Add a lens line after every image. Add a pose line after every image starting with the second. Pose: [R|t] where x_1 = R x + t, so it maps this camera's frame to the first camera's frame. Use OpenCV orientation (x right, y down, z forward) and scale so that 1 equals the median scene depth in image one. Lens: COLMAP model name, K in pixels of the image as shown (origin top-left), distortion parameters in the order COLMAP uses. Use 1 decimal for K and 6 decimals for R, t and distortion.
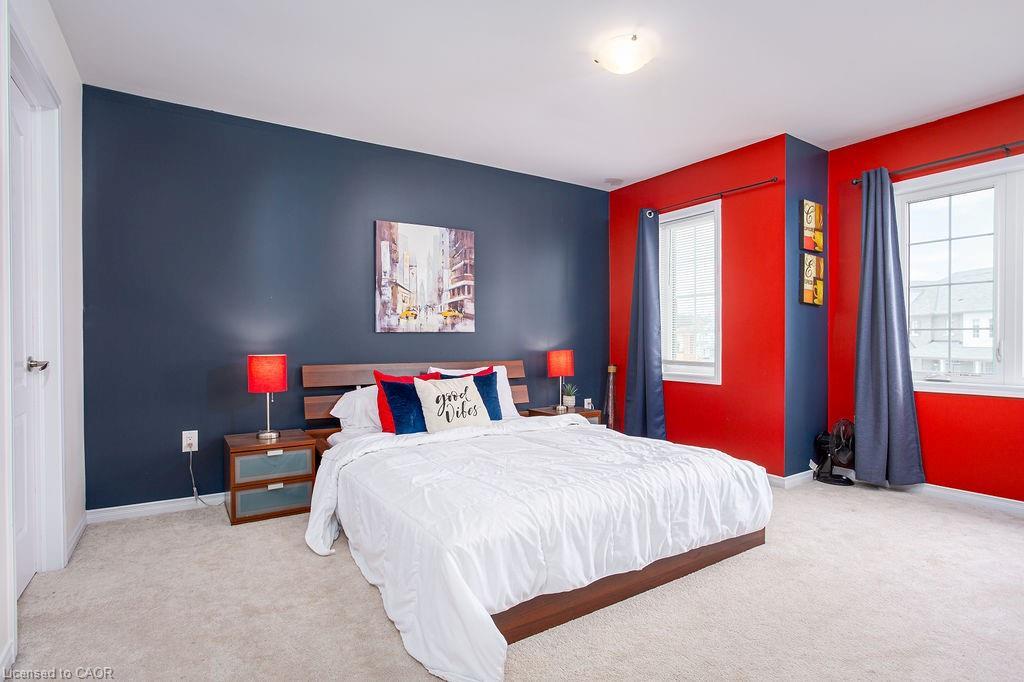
lens RADIAL K [[488.9, 0, 512.0], [0, 488.9, 343.4], [0, 0, 1]] dist [-0.000578, 0.001348]
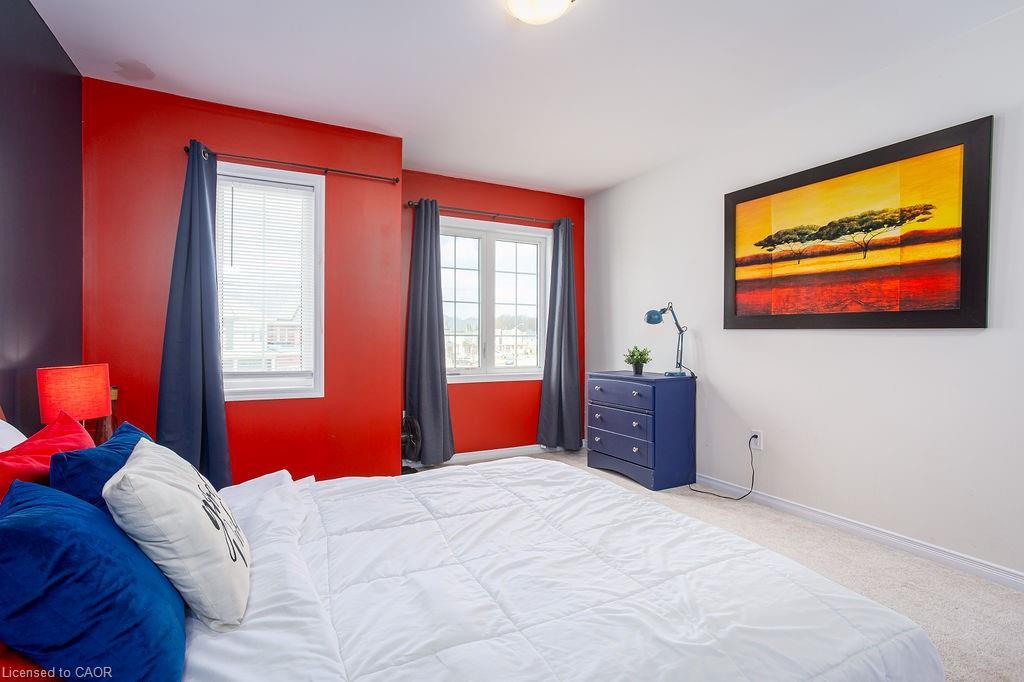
lens RADIAL K [[488.9, 0, 512.7], [0, 488.9, 339.5], [0, 0, 1]] dist [-0.000578, 0.001348]
pose [[0.135400, 0.003107, 0.990786, -0.361680], [0.006098, 0.999974, -0.003969, -0.008503], [-0.990772, 0.006579, 0.135377, 0.567098]]
